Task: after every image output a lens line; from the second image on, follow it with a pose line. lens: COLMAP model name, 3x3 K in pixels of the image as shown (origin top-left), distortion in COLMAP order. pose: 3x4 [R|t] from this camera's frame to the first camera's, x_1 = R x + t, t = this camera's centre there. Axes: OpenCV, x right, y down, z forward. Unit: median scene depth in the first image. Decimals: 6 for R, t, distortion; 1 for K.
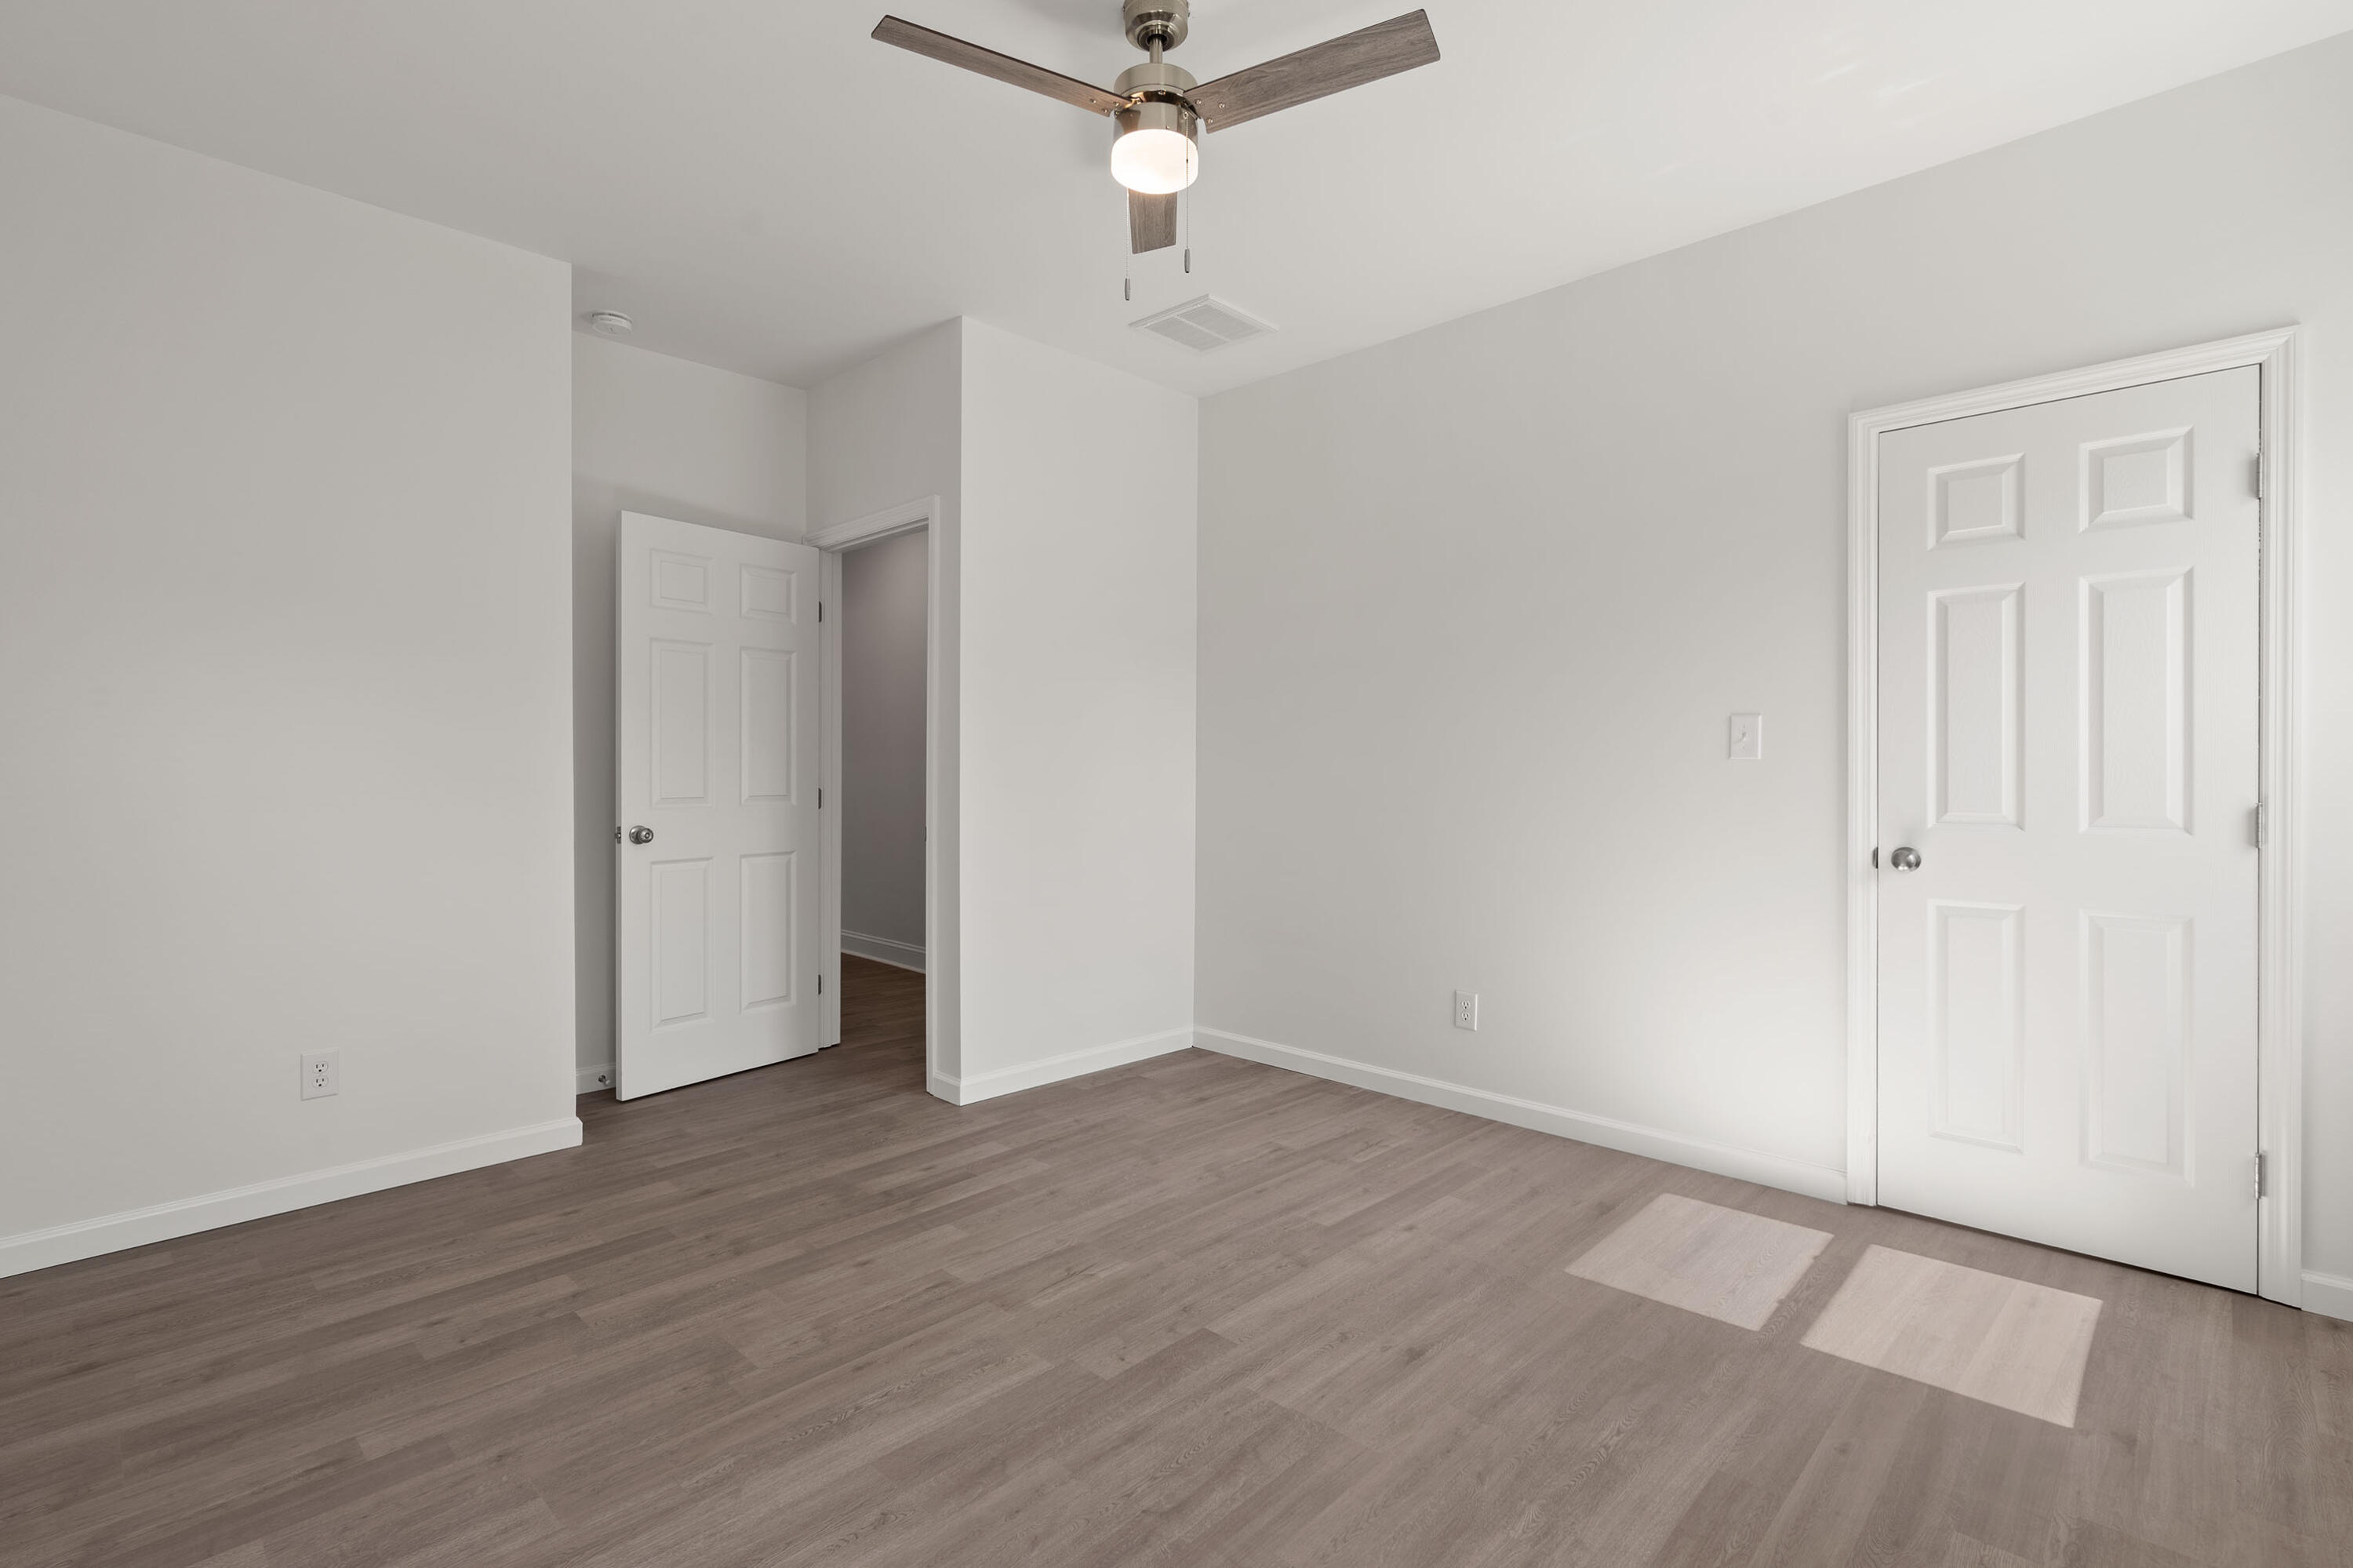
lens RADIAL K [[1077.3, 0, 1139.0], [0, 1077.3, 759.9], [0, 0, 1]] dist [-0.002777, 0.001606]
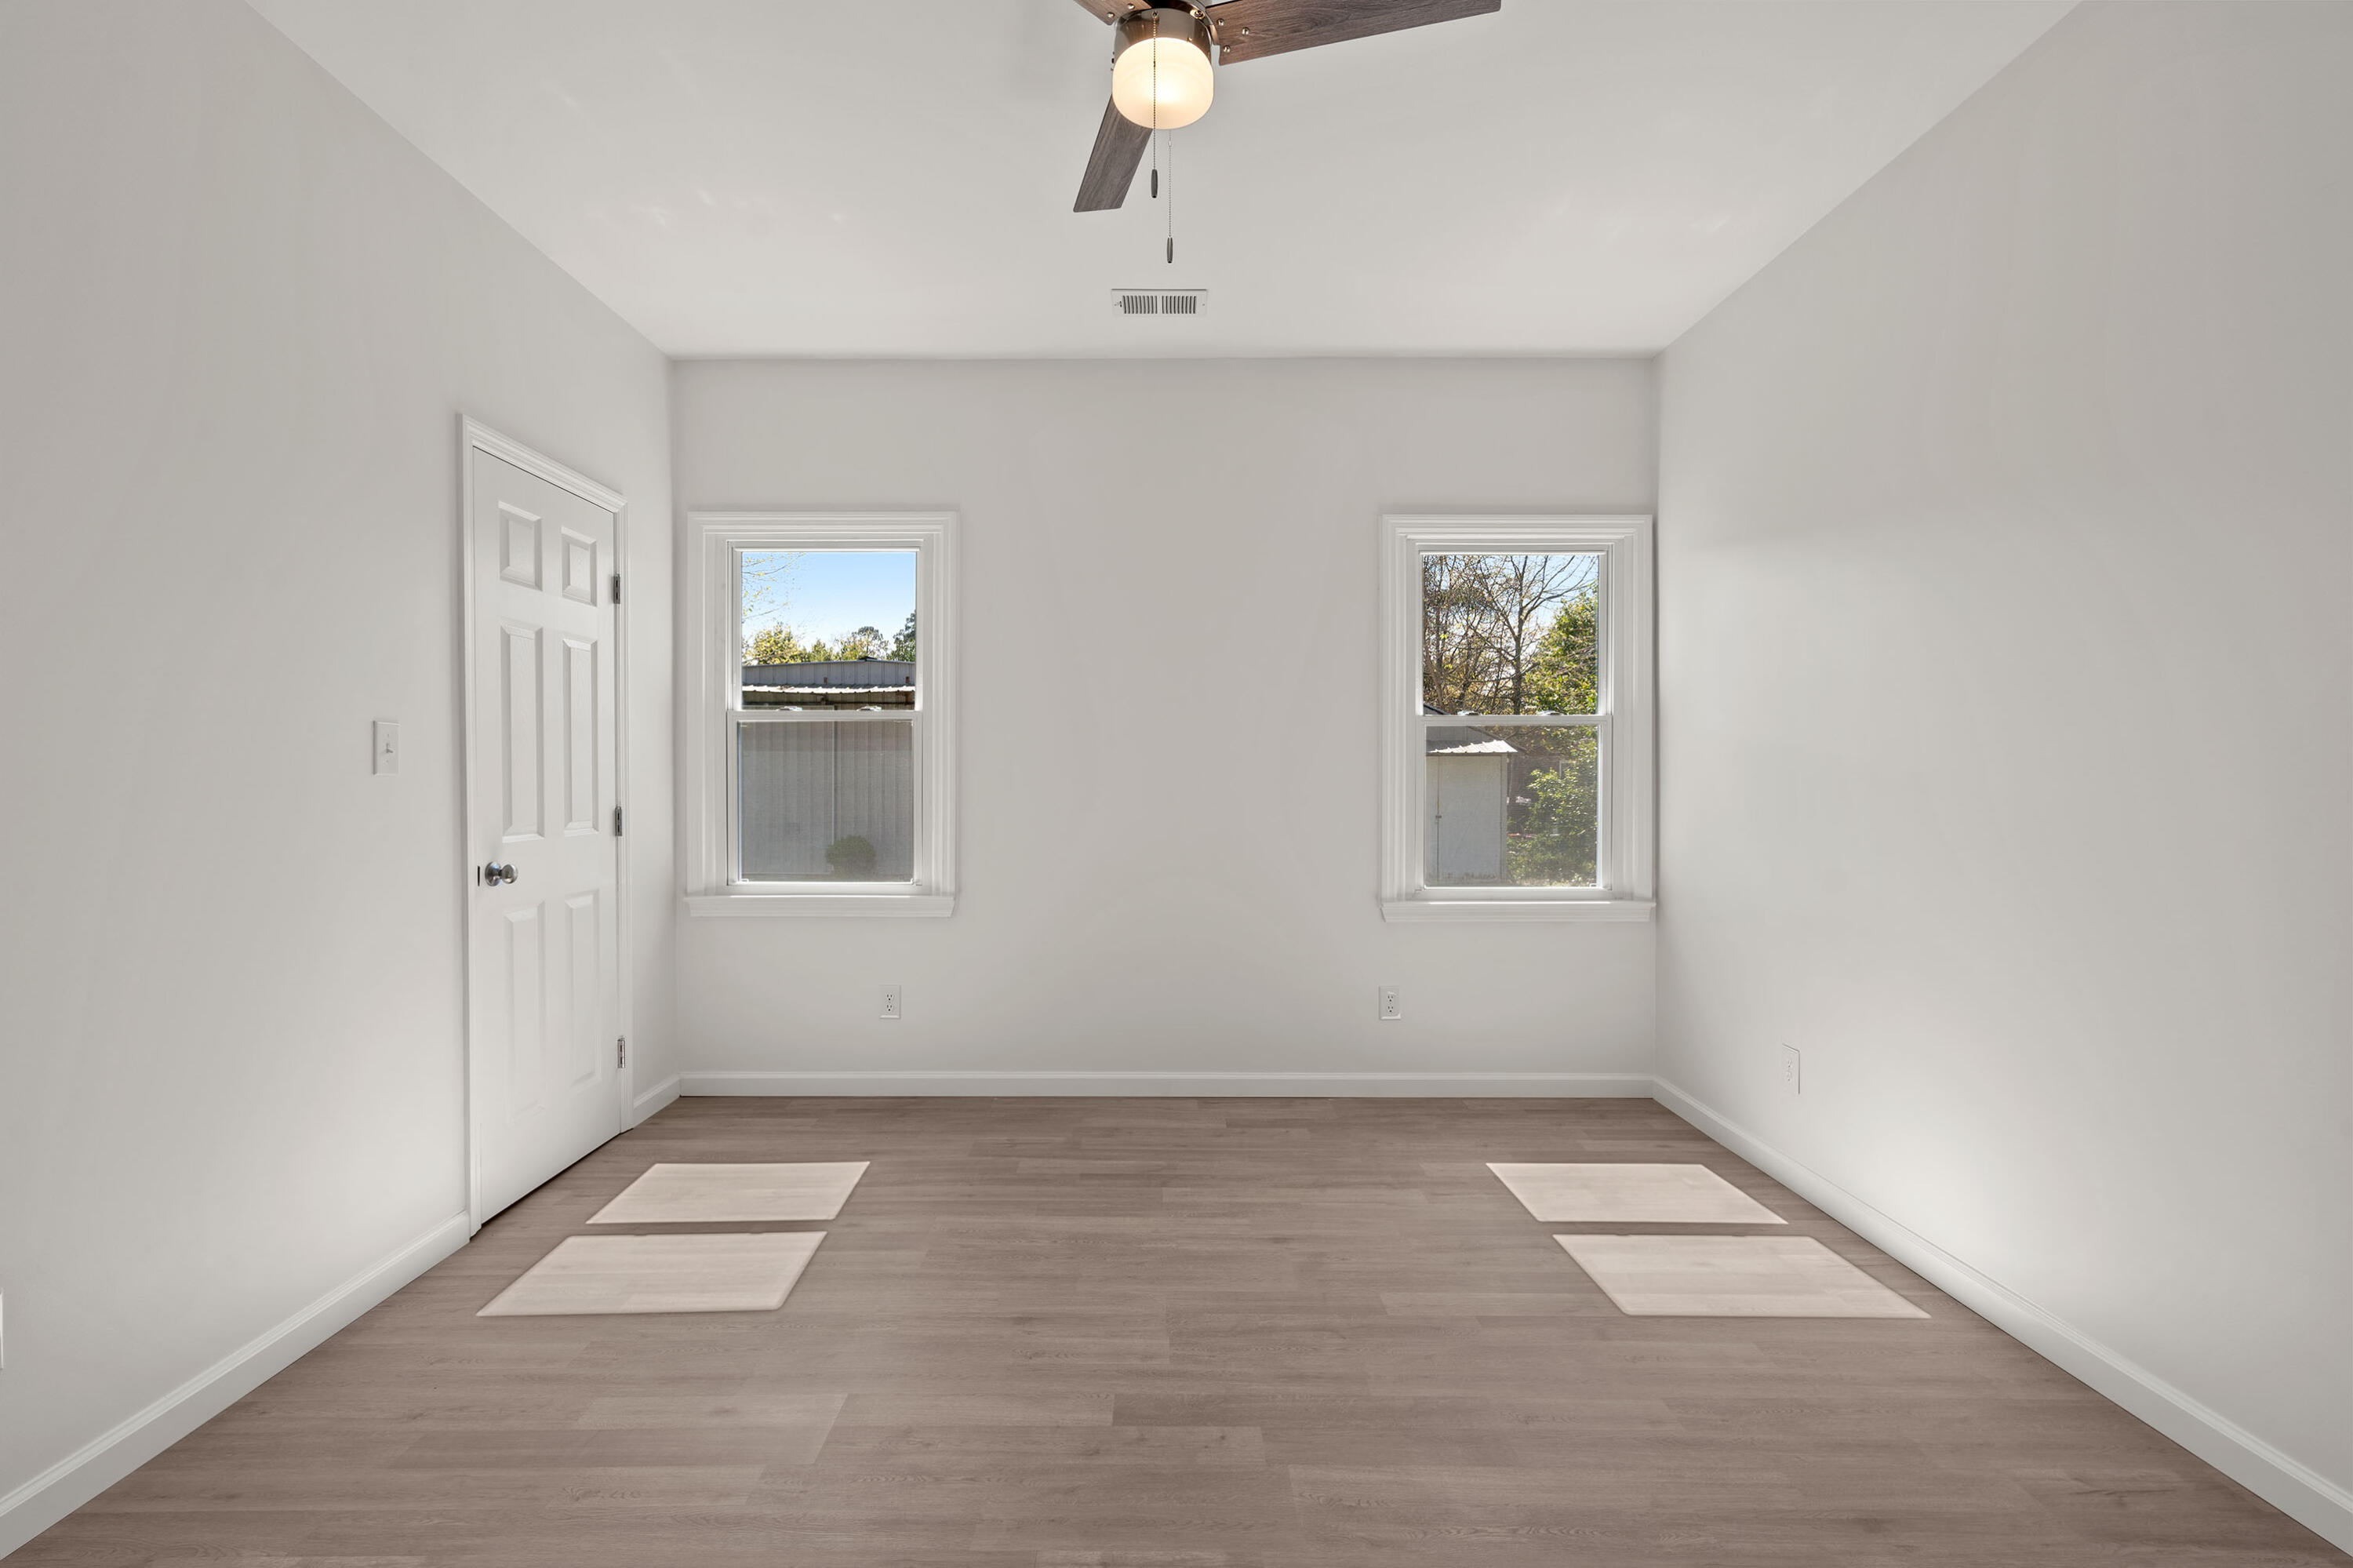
lens RADIAL K [[1069.7, 0, 1182.6], [0, 1069.7, 782.2], [0, 0, 1]] dist [0.000552, 0.000565]
pose [[-0.721703, -0.004447, 0.692189, -0.644466], [-0.004288, 0.999989, 0.001954, 0.000729], [-0.692190, -0.001558, -0.721714, 1.757571]]
